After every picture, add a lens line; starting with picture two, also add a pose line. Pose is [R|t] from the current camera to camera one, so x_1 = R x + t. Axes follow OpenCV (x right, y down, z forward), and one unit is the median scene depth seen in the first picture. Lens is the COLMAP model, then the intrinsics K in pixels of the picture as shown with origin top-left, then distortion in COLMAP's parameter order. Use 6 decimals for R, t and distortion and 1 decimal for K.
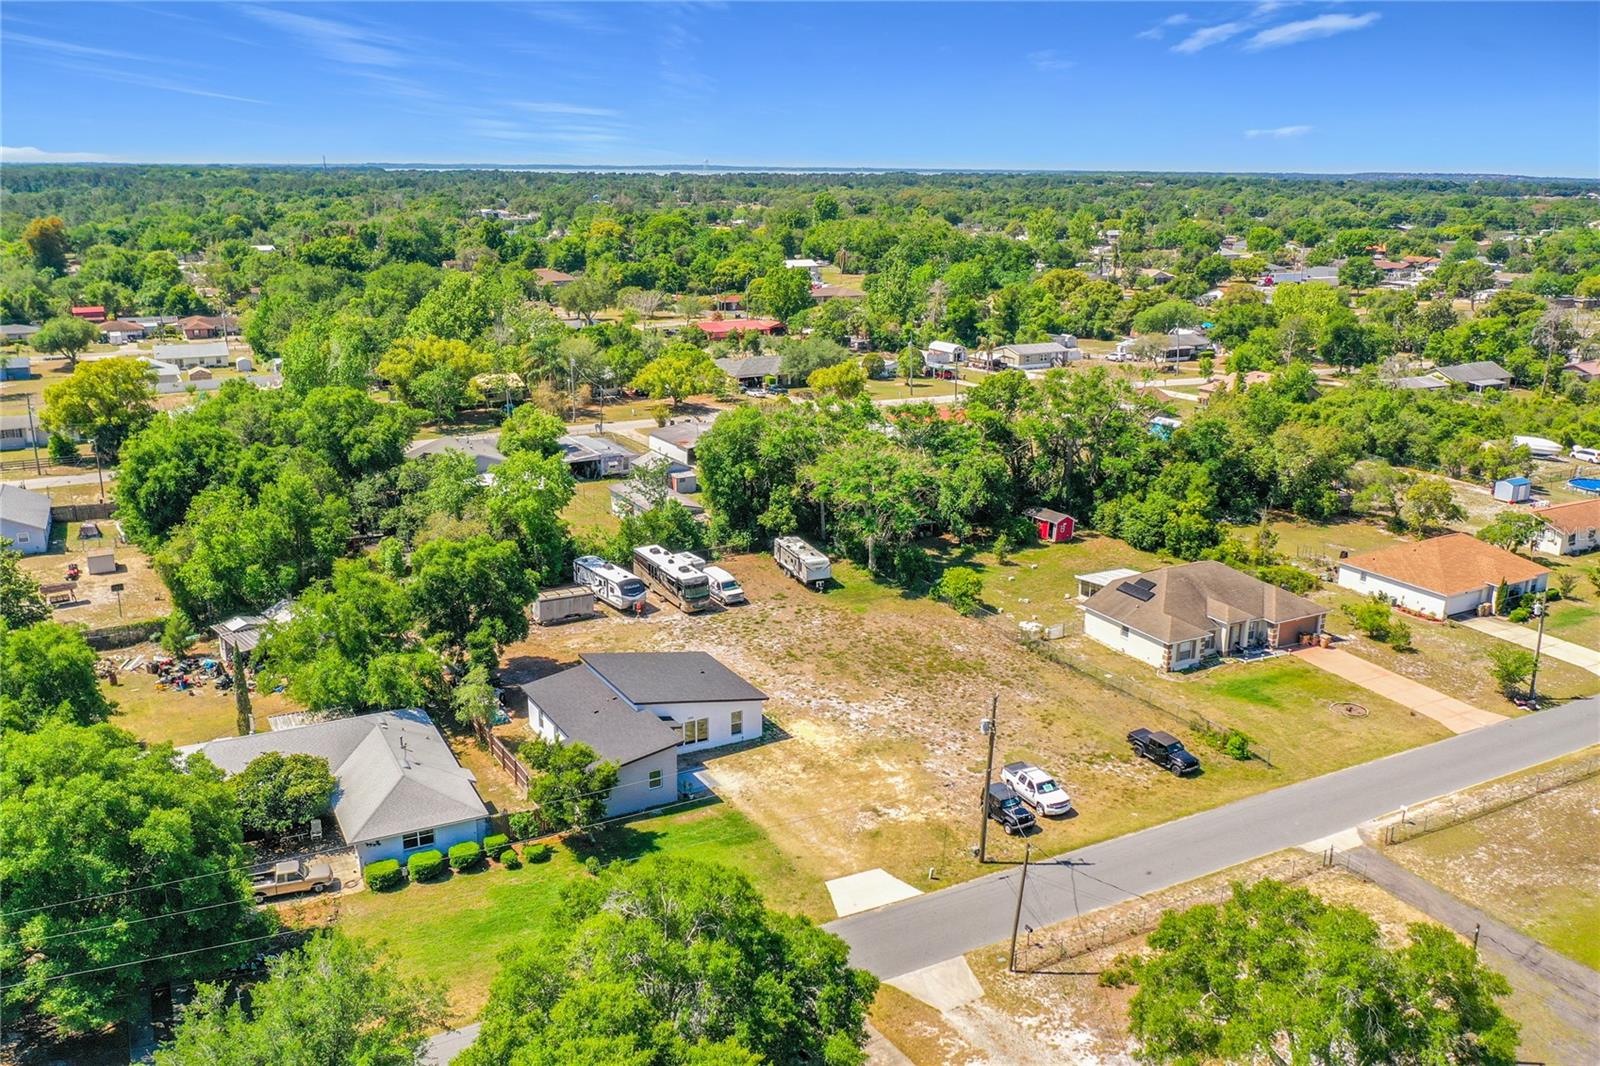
lens RADIAL K [[1284.0, 0, 800.0], [0, 1284.0, 533.0], [0, 0, 1]] dist [-0.034464, 0.000871]
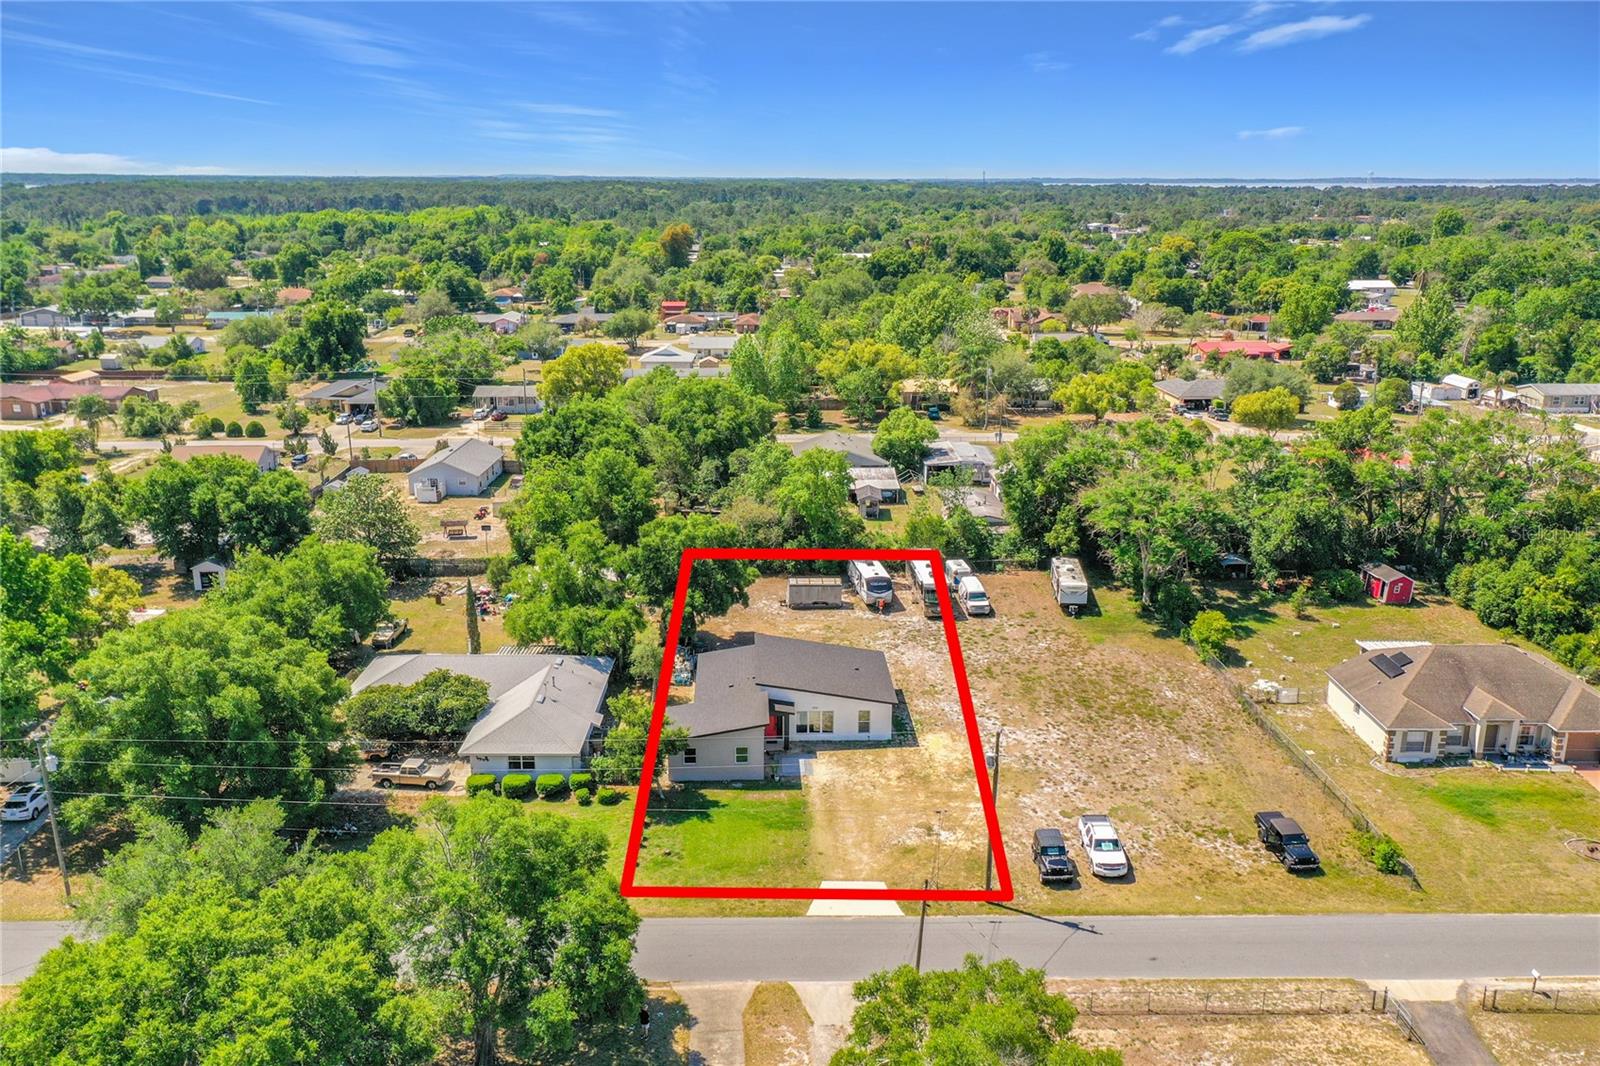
lens RADIAL K [[1256.1, 0, 801.6], [0, 1256.1, 522.9], [0, 0, 1]] dist [0.005696, 0.001609]
pose [[0.889025, 0.112348, -0.443861, 0.252372], [-0.118394, 0.992866, 0.014175, -0.014276], [0.442287, 0.039948, 0.895983, 0.049200]]
